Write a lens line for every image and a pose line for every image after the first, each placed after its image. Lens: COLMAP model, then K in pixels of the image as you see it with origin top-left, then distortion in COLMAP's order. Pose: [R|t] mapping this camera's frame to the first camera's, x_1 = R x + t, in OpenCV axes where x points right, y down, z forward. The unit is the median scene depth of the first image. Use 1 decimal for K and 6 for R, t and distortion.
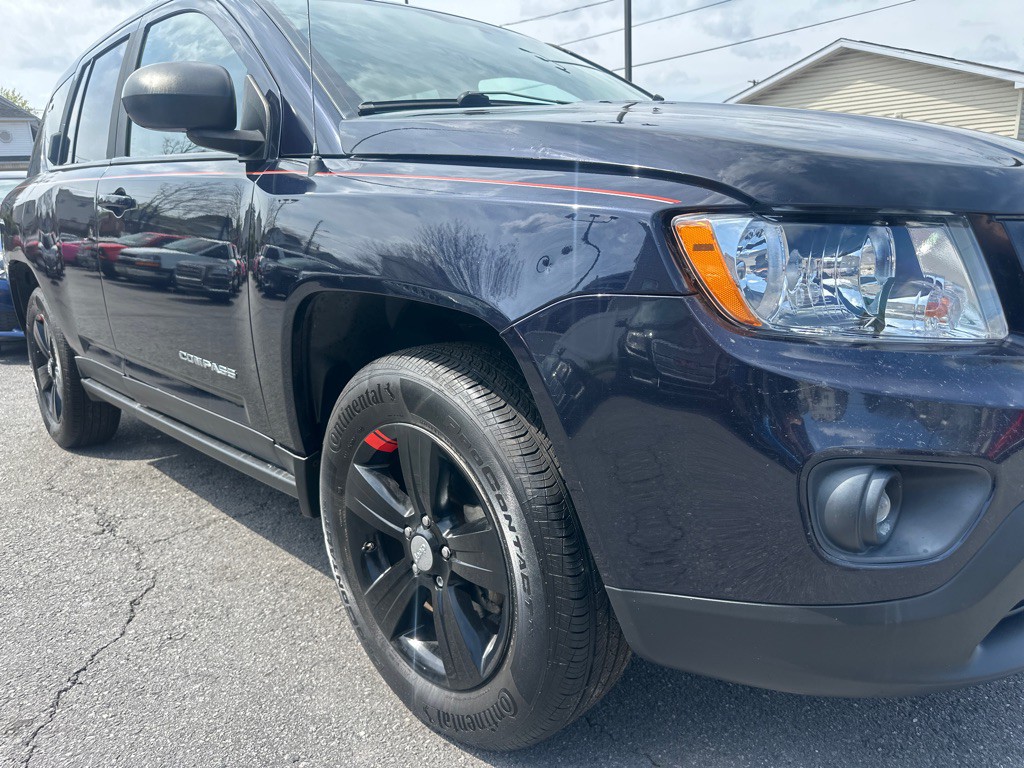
lens RADIAL K [[834.2, 0, 512.0], [0, 834.2, 384.0], [0, 0, 1]] dist [0.067479, -0.096939]
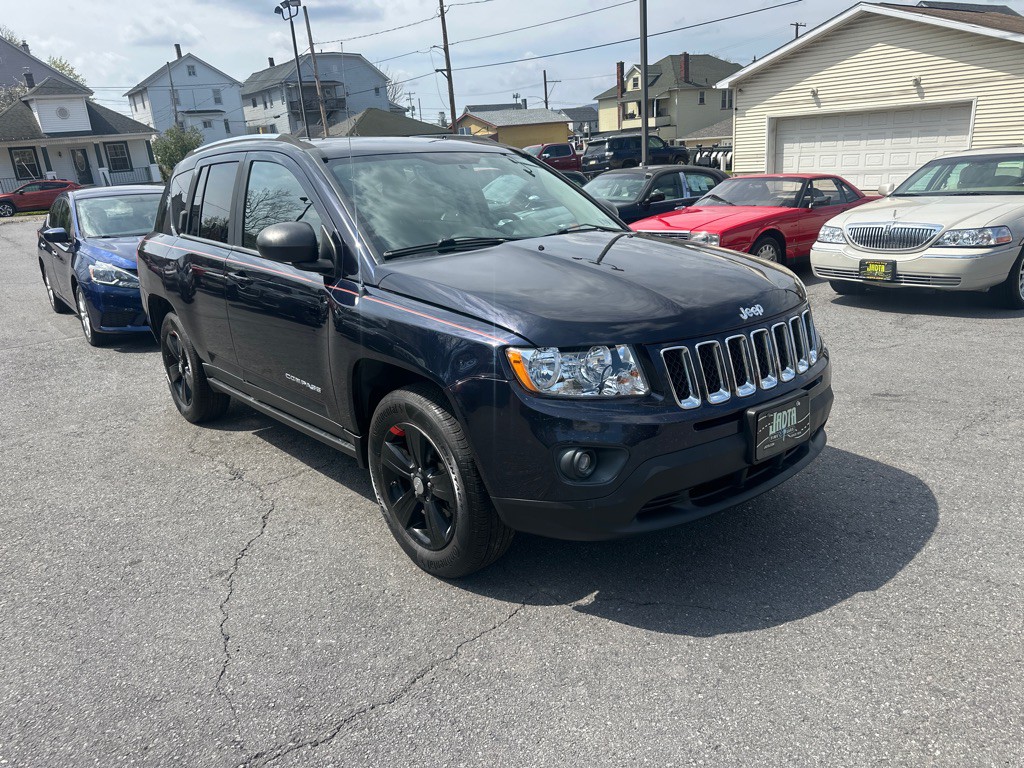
lens RADIAL K [[847.2, 0, 514.4], [0, 847.2, 389.0], [0, 0, 1]] dist [0.199251, -0.265840]
pose [[0.998462, -0.009215, -0.054670, 0.220716], [0.012764, 0.997808, 0.064928, -0.150783], [0.053952, -0.065526, 0.996391, -0.953439]]
